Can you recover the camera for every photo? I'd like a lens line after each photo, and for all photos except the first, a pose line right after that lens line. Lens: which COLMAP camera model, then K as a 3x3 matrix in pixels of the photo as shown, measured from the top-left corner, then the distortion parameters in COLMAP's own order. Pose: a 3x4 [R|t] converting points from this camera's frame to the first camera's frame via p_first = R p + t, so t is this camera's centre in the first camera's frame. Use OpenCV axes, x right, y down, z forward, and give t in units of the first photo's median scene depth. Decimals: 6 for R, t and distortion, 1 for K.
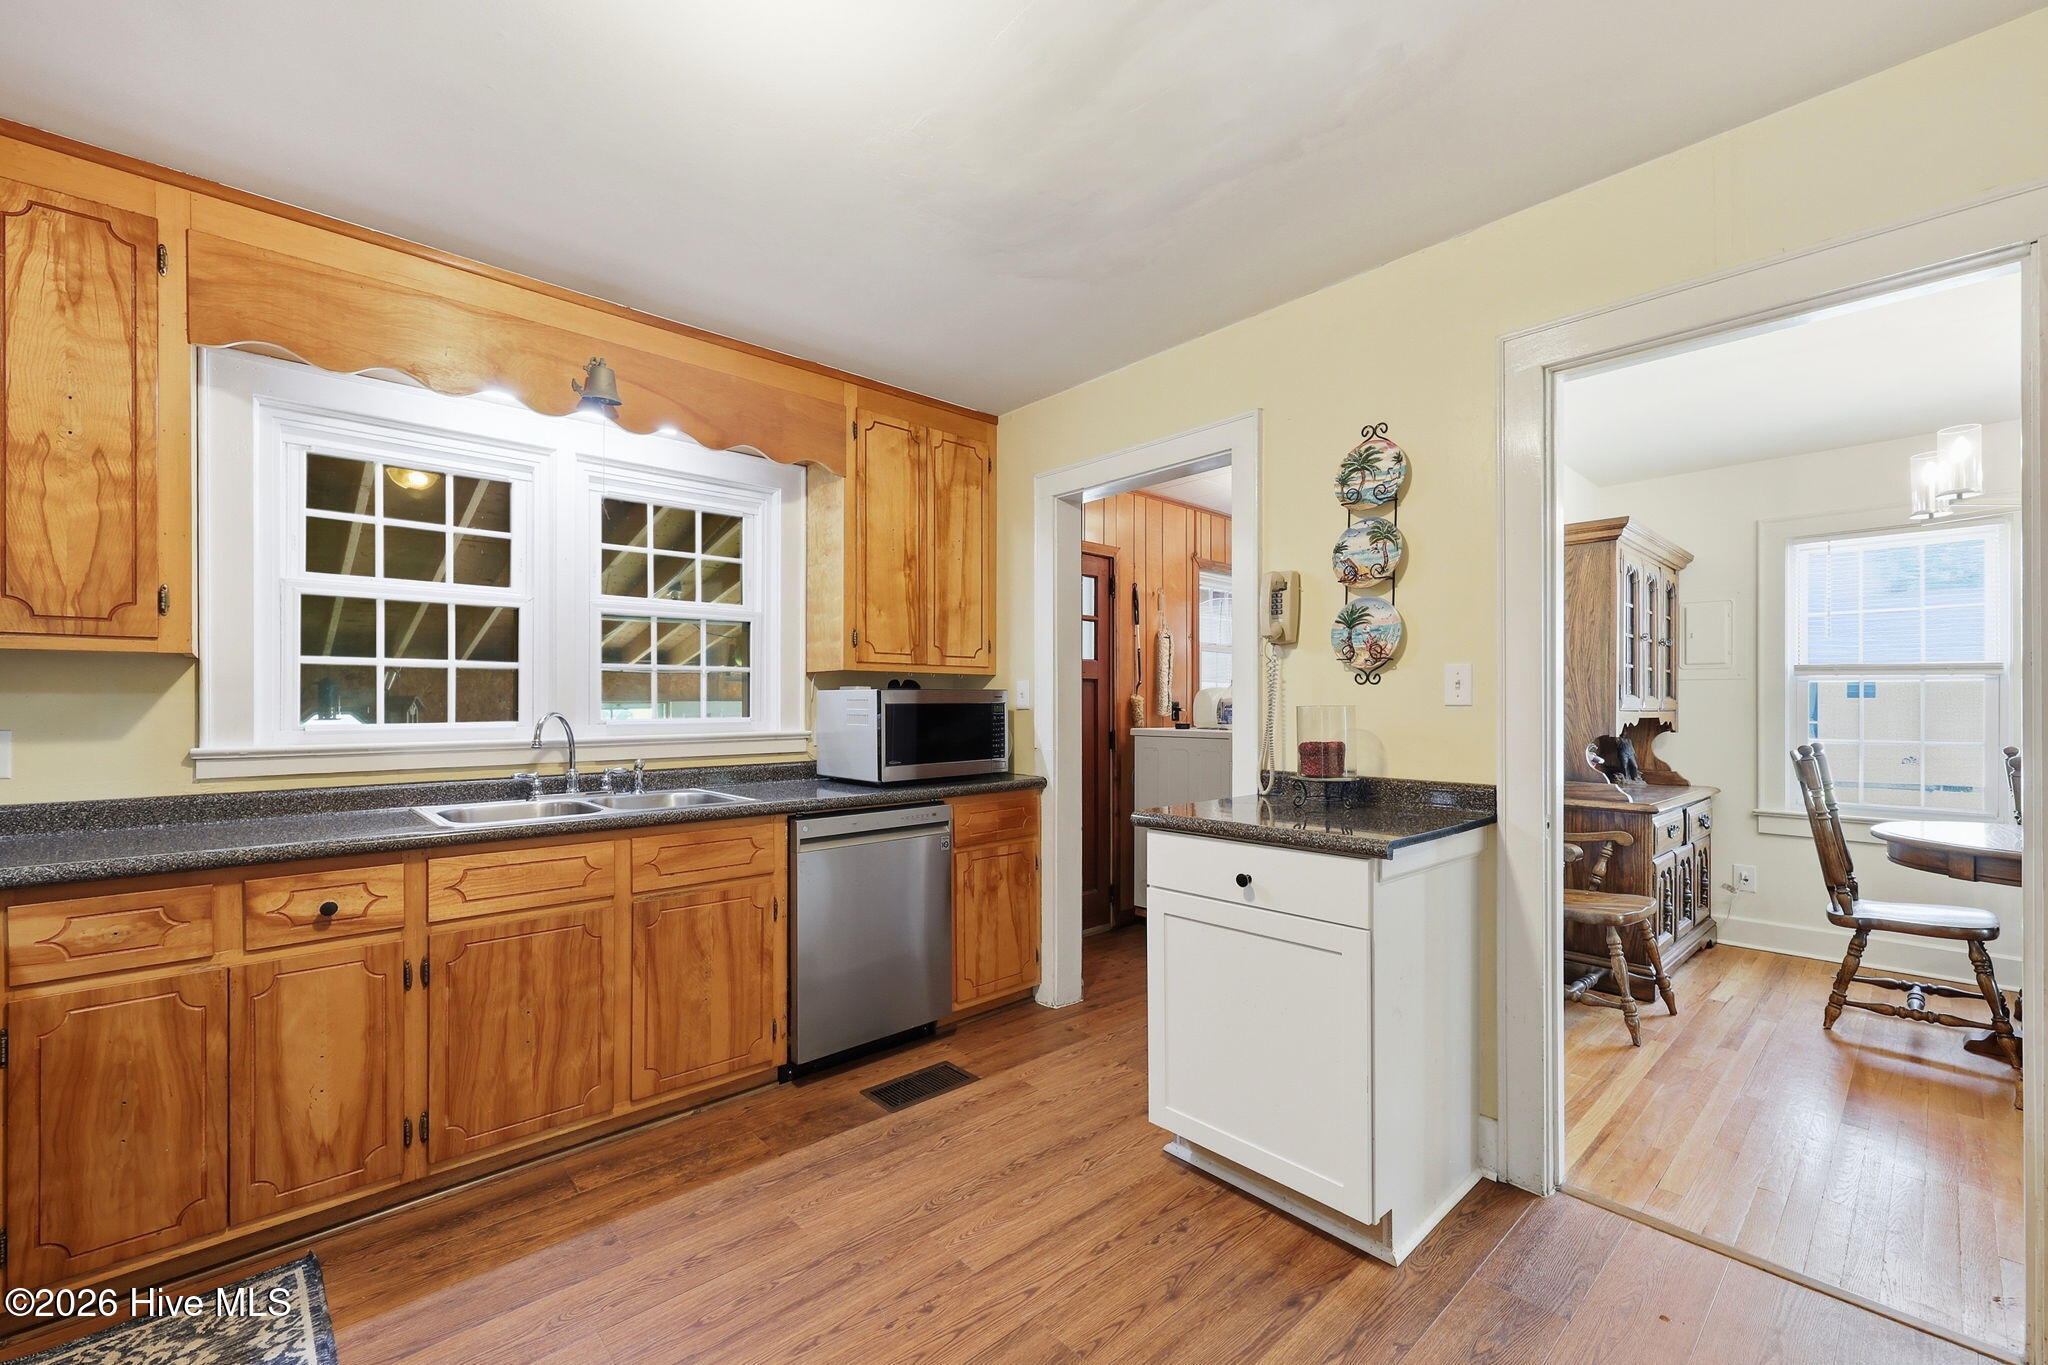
lens RADIAL K [[845.0, 0, 1021.9], [0, 845.0, 694.2], [0, 0, 1]] dist [0.008585, -0.000263]
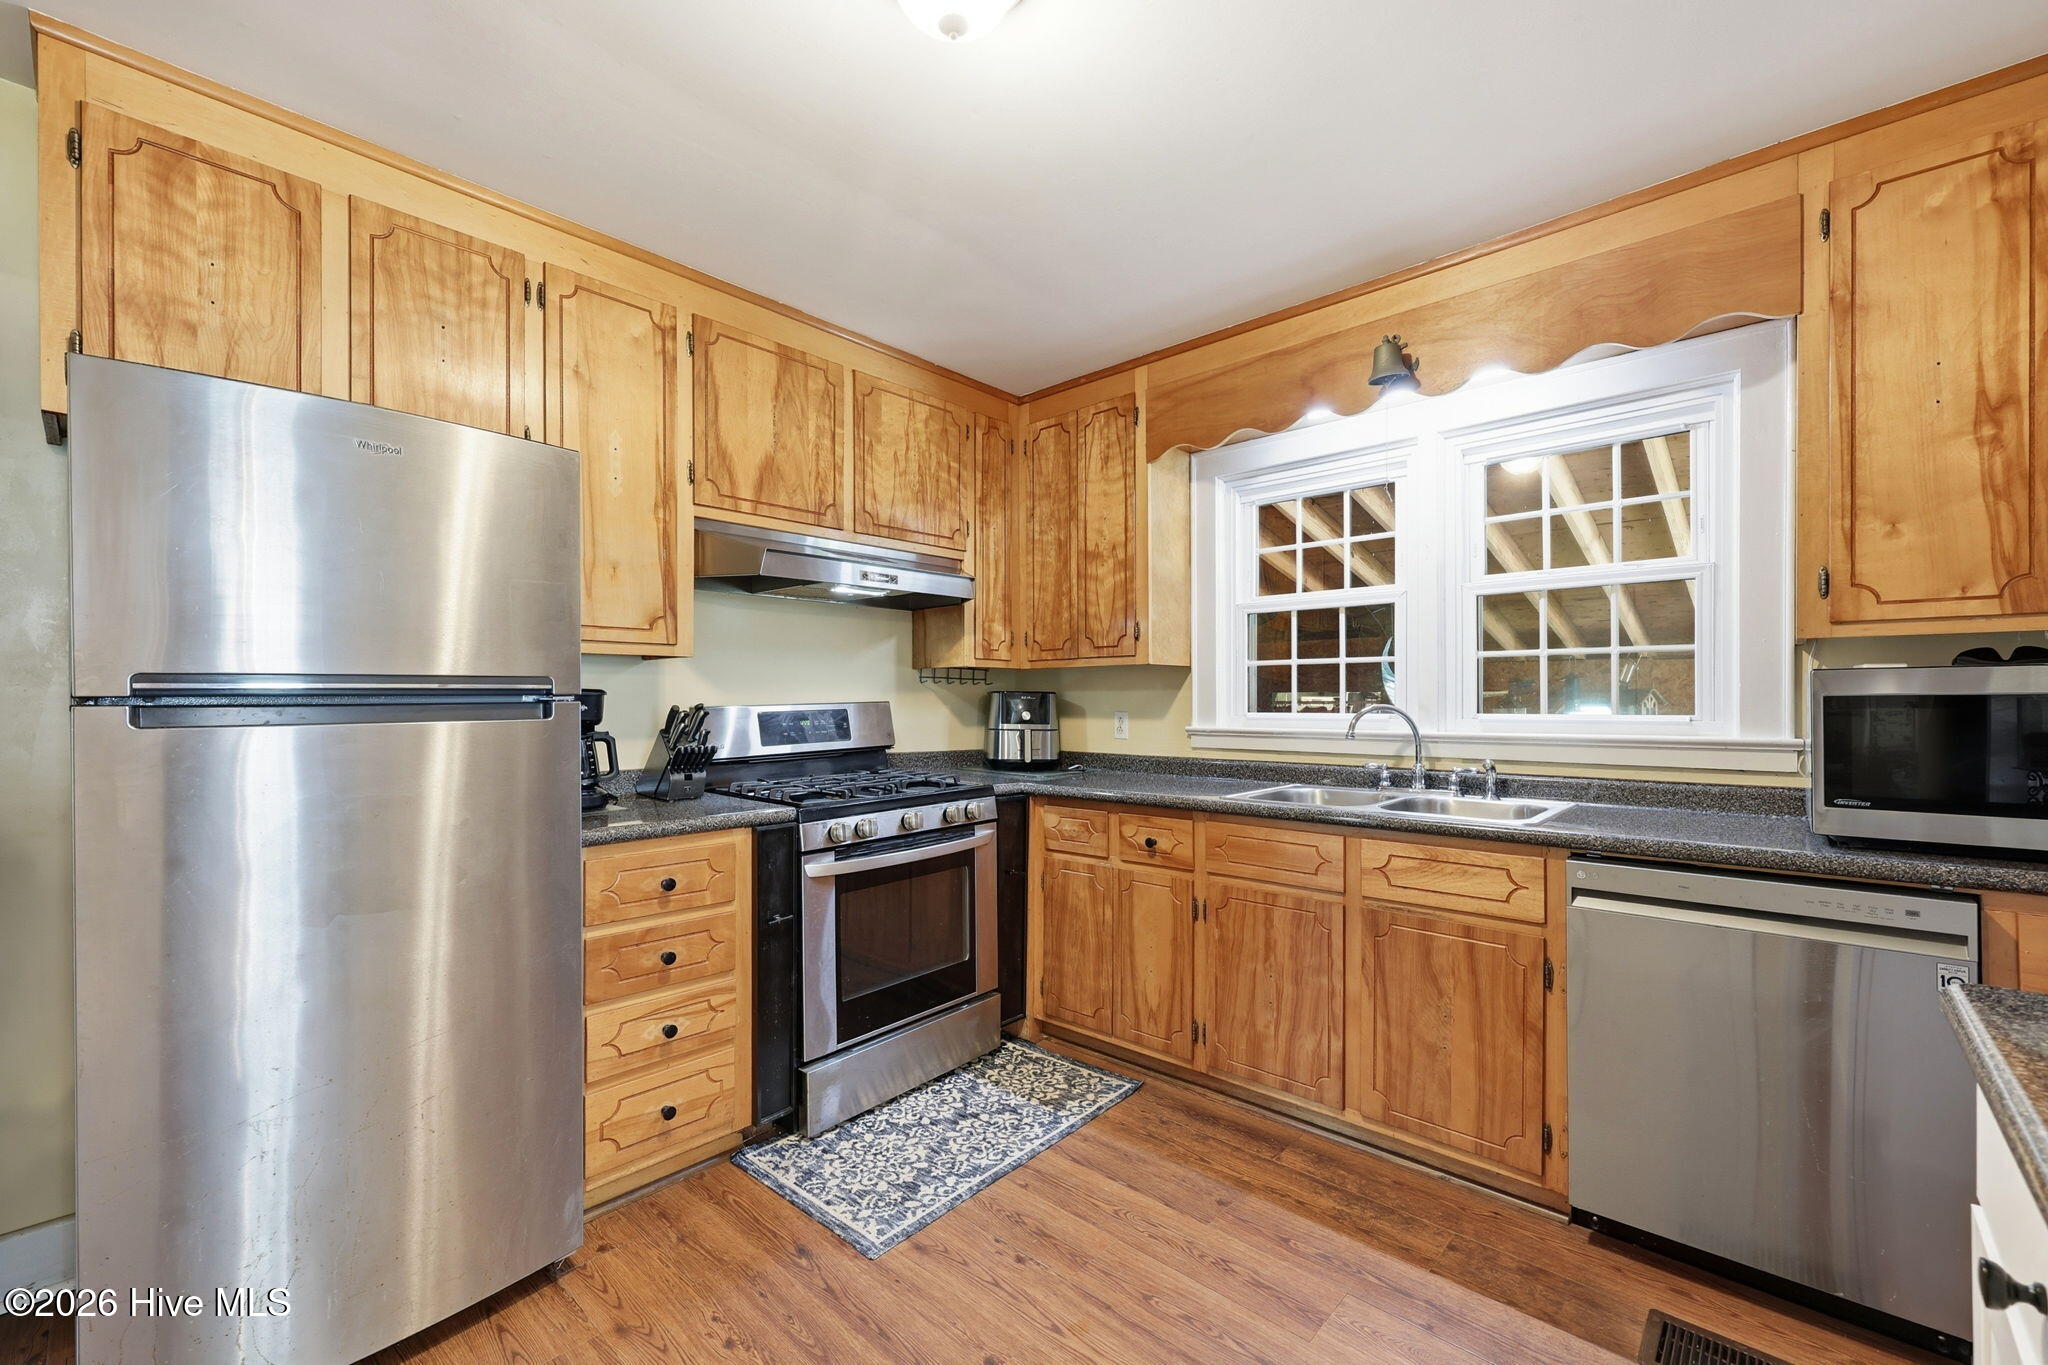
lens RADIAL K [[845.0, 0, 1028.1], [0, 845.0, 694.8], [0, 0, 1]] dist [0.008585, -0.000263]
pose [[0.098611, -0.006337, -0.995106, 0.437768], [0.009796, 0.999937, -0.005397, 0.011837], [0.995078, -0.009216, 0.098667, 0.528098]]
